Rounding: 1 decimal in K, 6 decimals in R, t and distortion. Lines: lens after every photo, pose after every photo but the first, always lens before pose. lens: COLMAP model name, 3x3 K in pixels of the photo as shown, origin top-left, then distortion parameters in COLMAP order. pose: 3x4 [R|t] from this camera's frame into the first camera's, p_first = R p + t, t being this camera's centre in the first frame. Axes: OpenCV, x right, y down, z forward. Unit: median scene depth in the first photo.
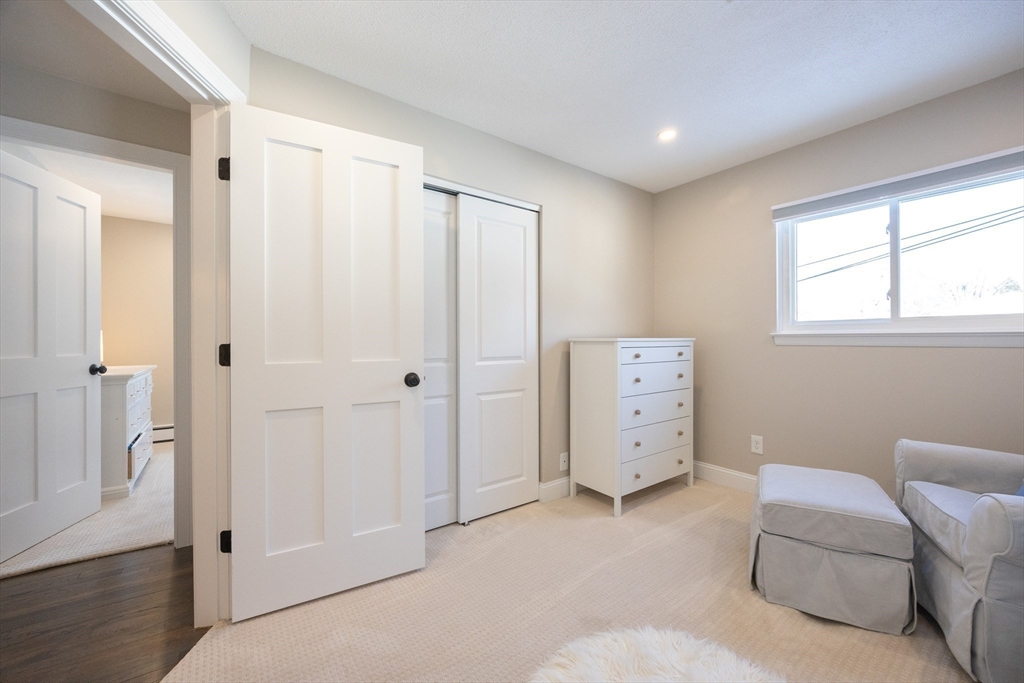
lens RADIAL K [[402.0, 0, 542.8], [0, 402.0, 339.3], [0, 0, 1]] dist [-0.000332, -0.000017]
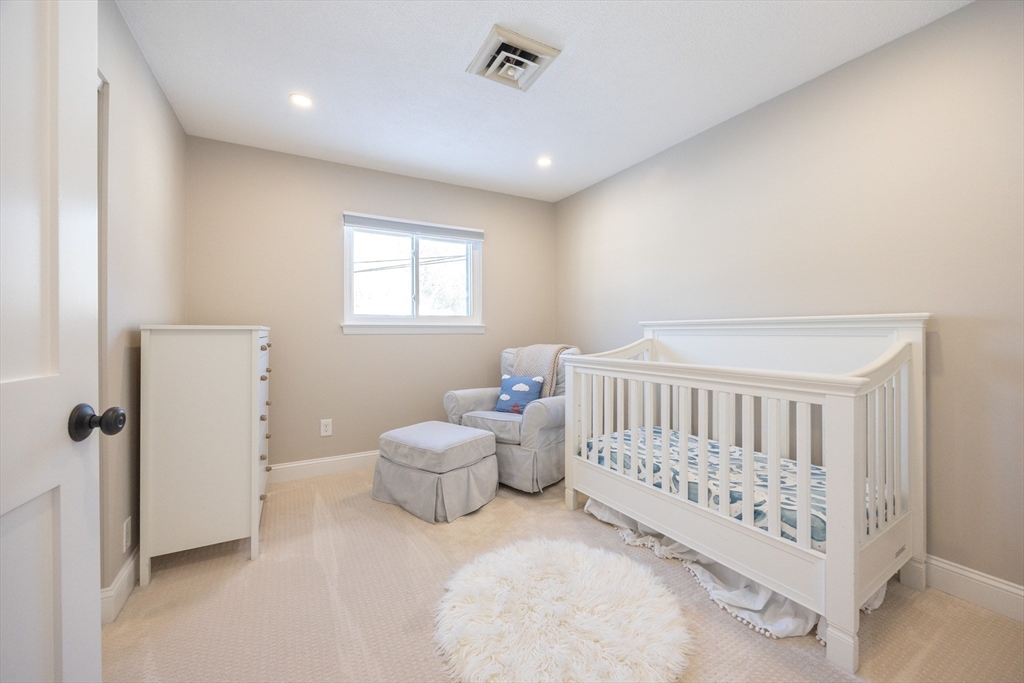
lens RADIAL K [[392.0, 0, 515.4], [0, 392.0, 330.3], [0, 0, 1]] dist [-0.000388, -0.000019]
pose [[0.150684, 0.005641, 0.988566, -0.473522], [-0.001581, 0.999984, -0.005465, 0.009176], [-0.988581, -0.000739, 0.150690, 0.388162]]
